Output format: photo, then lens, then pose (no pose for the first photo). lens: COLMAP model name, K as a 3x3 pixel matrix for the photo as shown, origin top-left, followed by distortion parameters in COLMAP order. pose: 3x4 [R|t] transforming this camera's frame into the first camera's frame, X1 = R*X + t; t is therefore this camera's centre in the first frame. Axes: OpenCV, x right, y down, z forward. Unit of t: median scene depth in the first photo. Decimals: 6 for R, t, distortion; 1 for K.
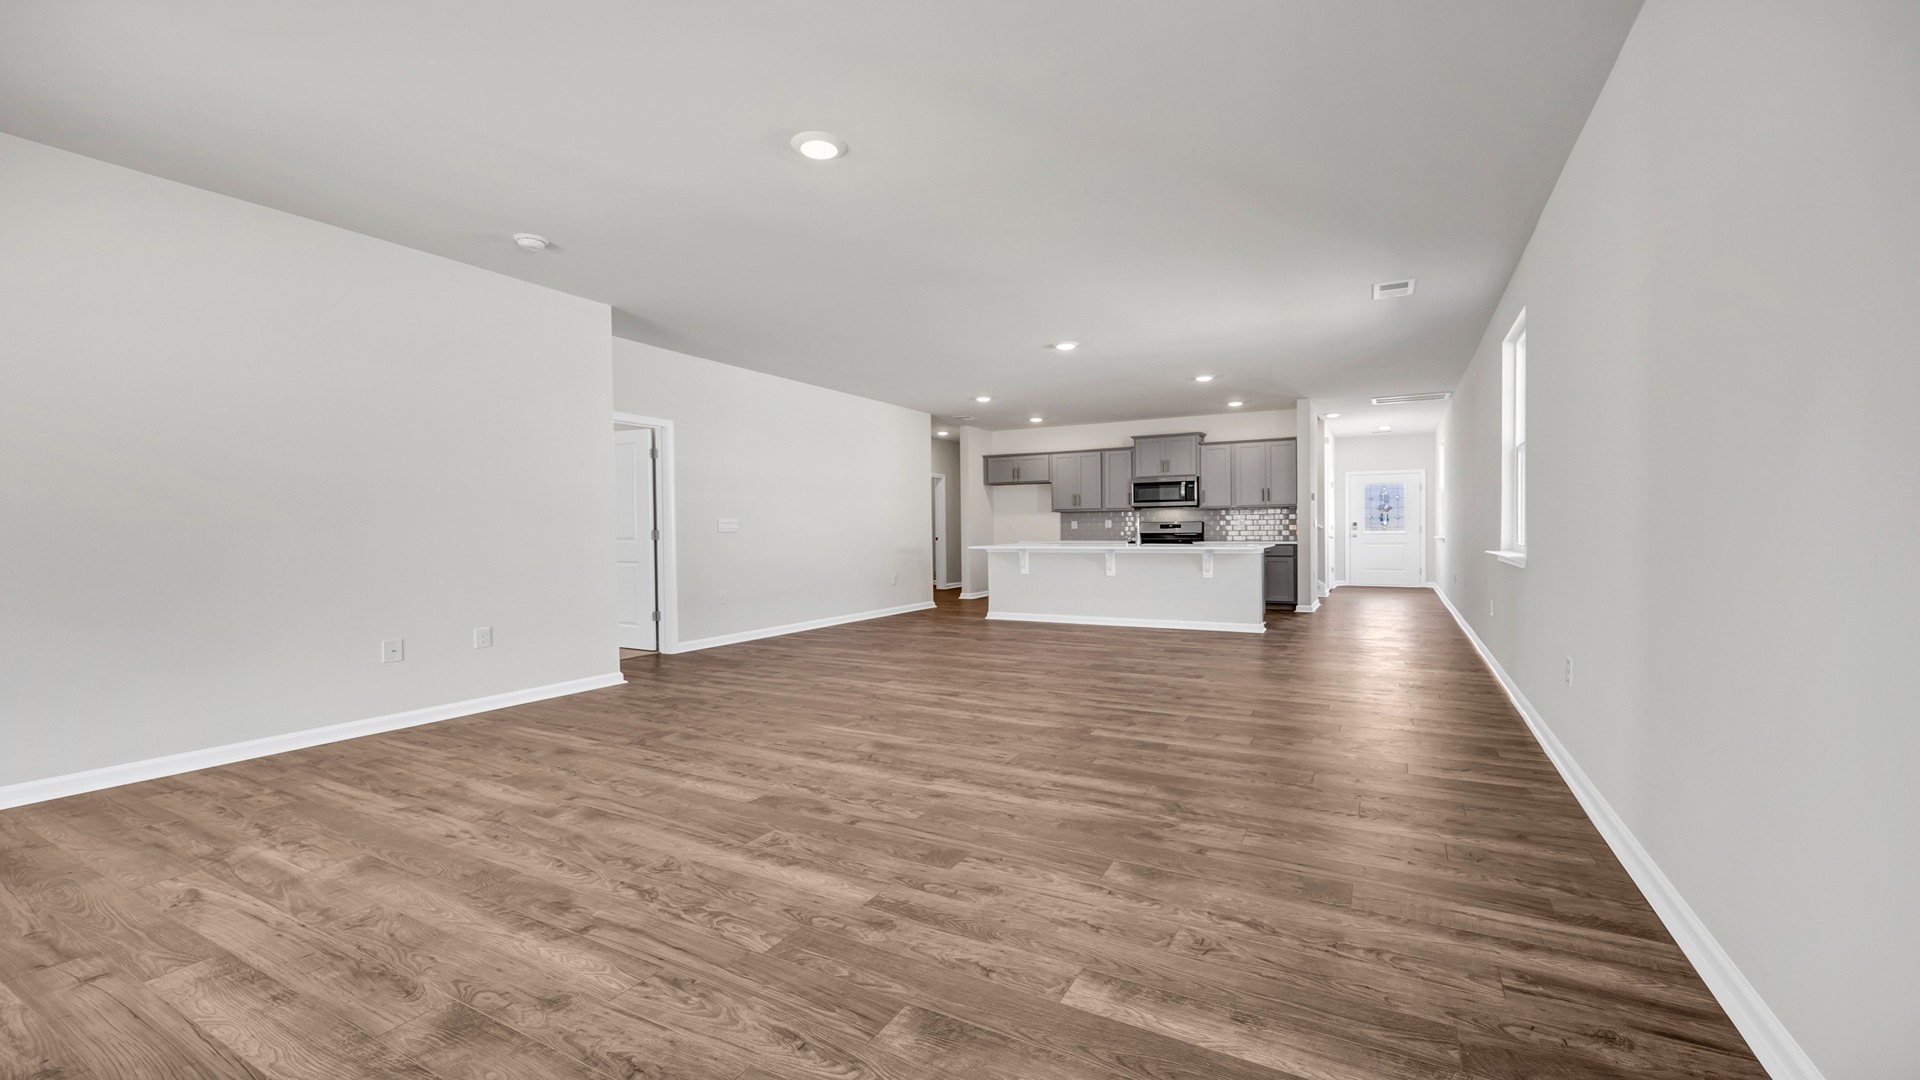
lens RADIAL K [[865.4, 0, 831.2], [0, 865.4, 522.1], [0, 0, 1]] dist [-0.001117, 0.000292]
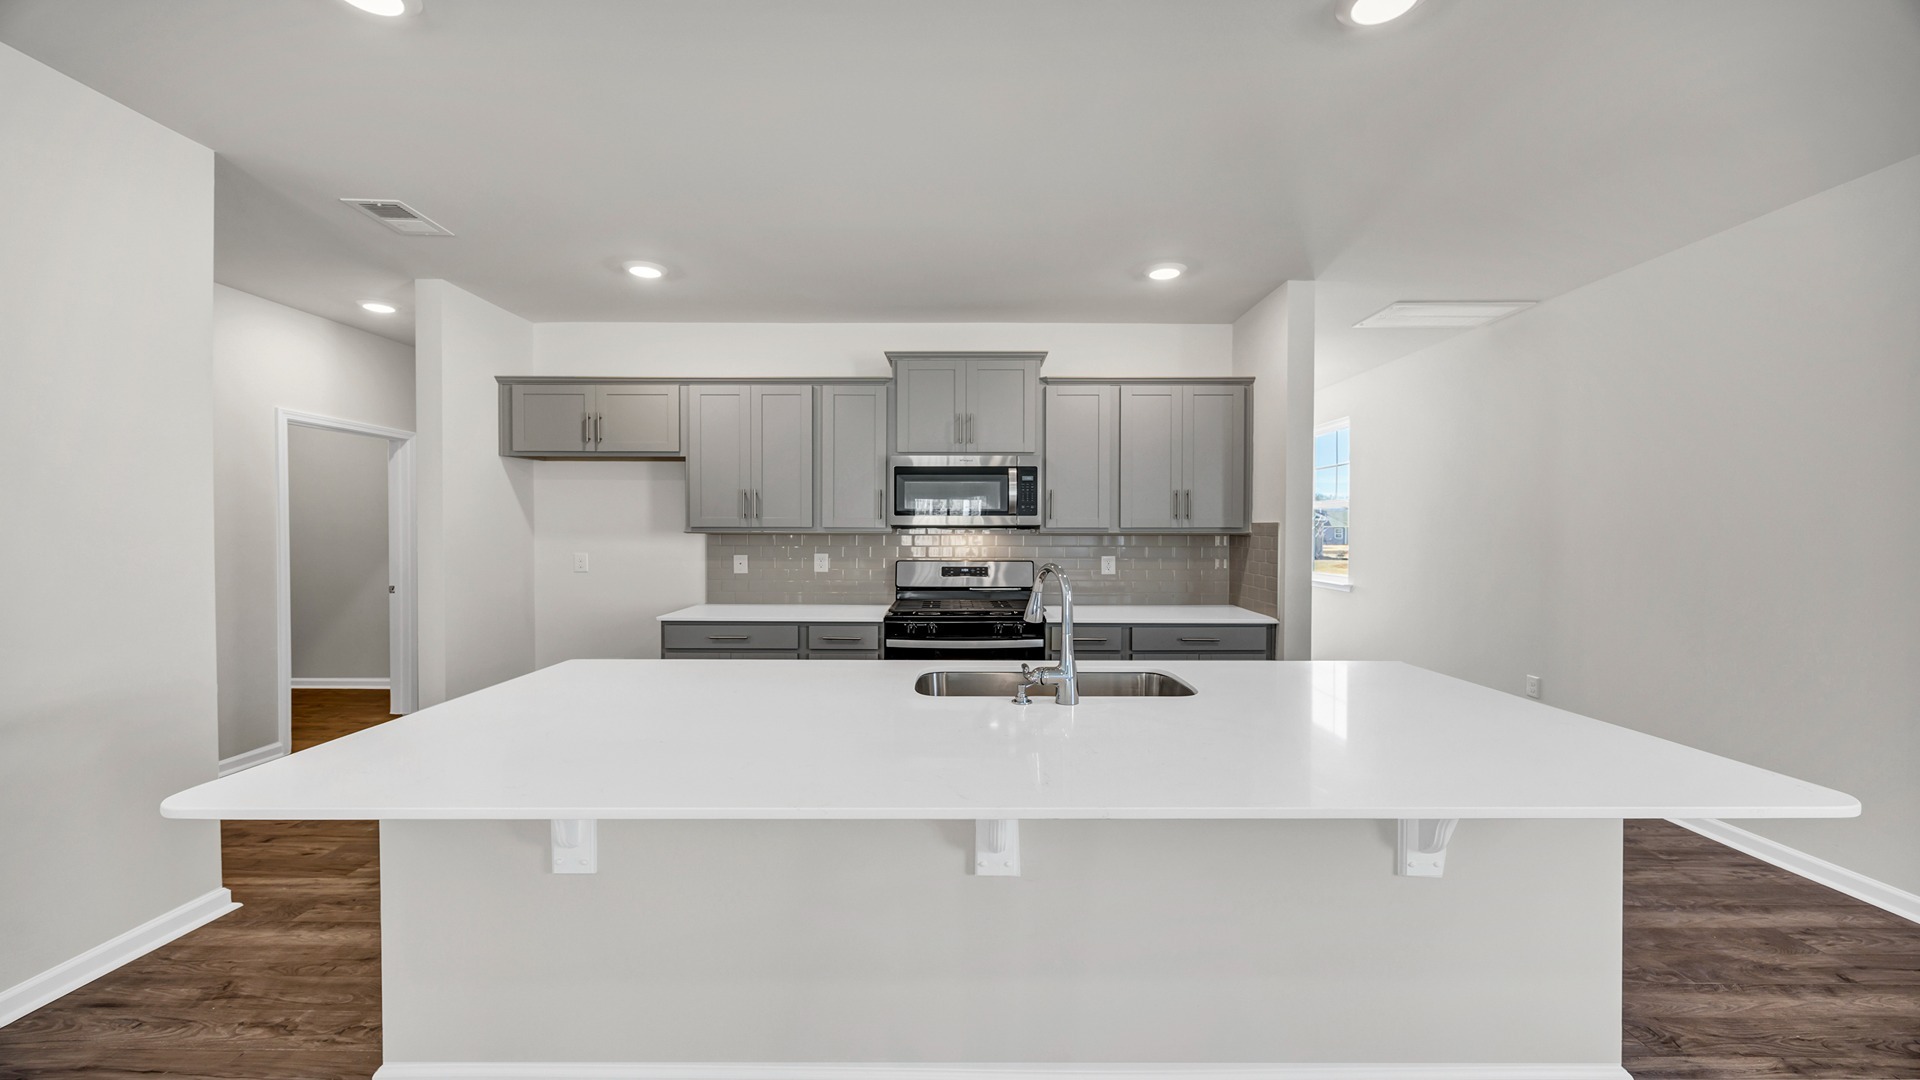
lens RADIAL K [[734.3, 0, 938.8], [0, 734.3, 538.3], [0, 0, 1]] dist [-0.012708, -0.000121]
pose [[0.831794, 0.002582, 0.555078, 0.172161], [-0.015526, 0.999706, 0.018616, -0.017880], [-0.554867, -0.024103, 0.831590, 0.684439]]
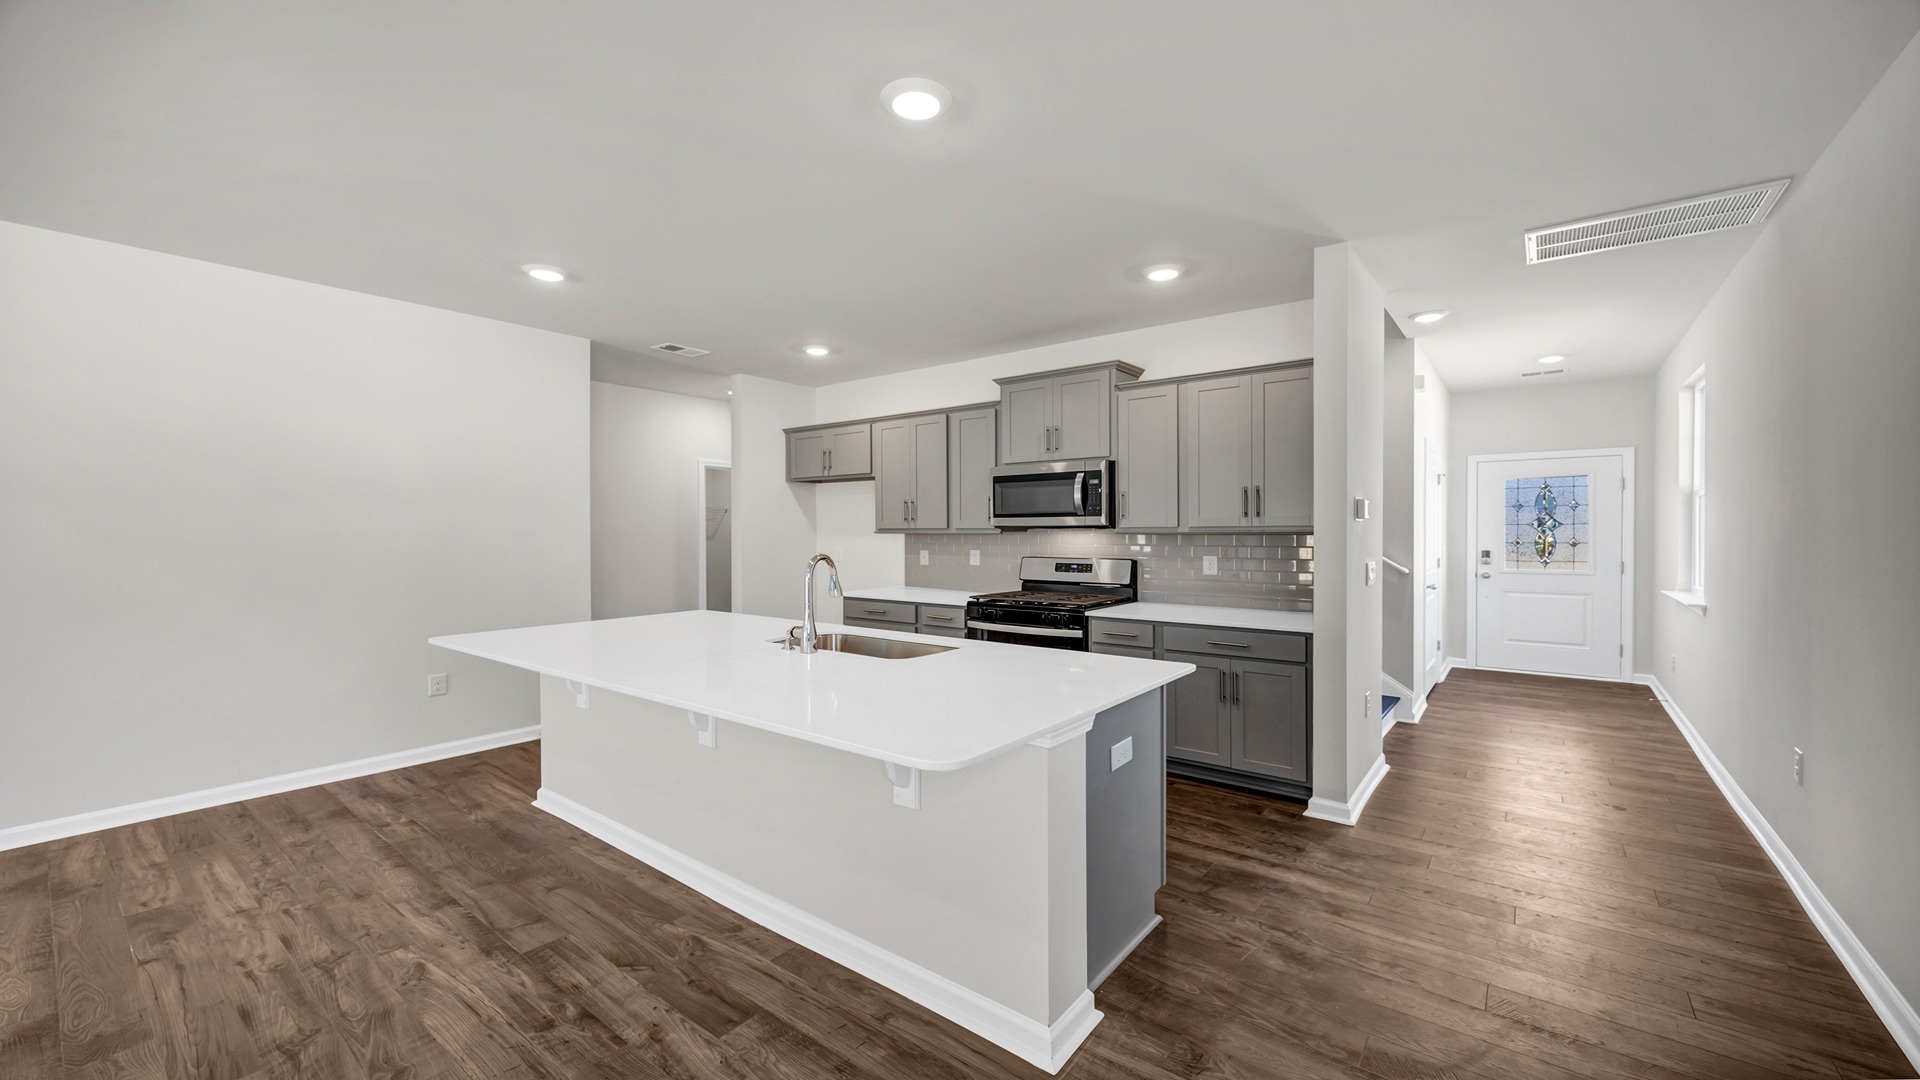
lens RADIAL K [[758.5, 0, 951.9], [0, 758.5, 531.9], [0, 0, 1]] dist [-0.007656, -0.000425]
pose [[0.996430, 0.002131, -0.084394, 0.351808], [-0.000684, 0.999852, 0.017167, -0.021257], [0.084418, -0.017048, 0.996285, 0.565721]]
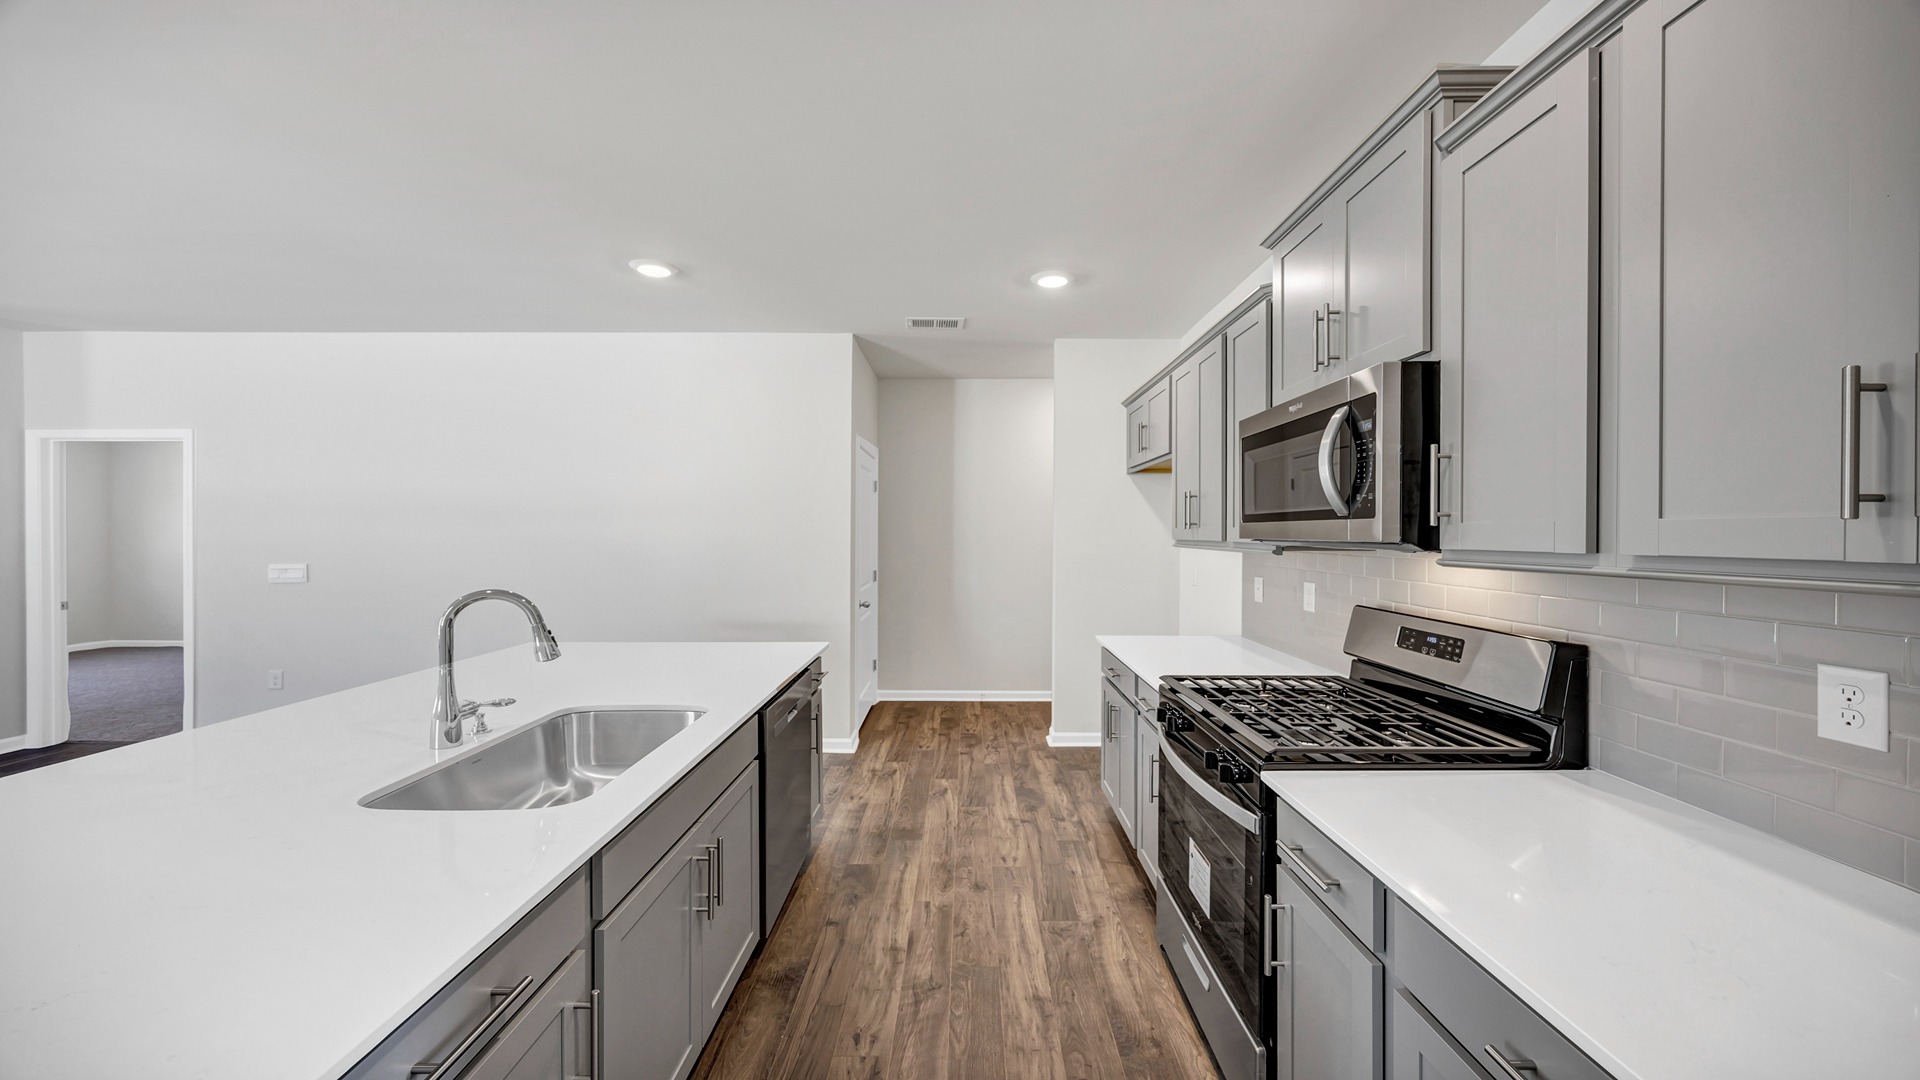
lens RADIAL K [[758.5, 0, 954.4], [0, 758.5, 532.0], [0, 0, 1]] dist [-0.007656, -0.000425]
pose [[0.543913, 0.003391, -0.839135, 0.464340], [0.007802, 0.999928, 0.009098, -0.021686], [0.839105, -0.011496, 0.543847, 0.800290]]
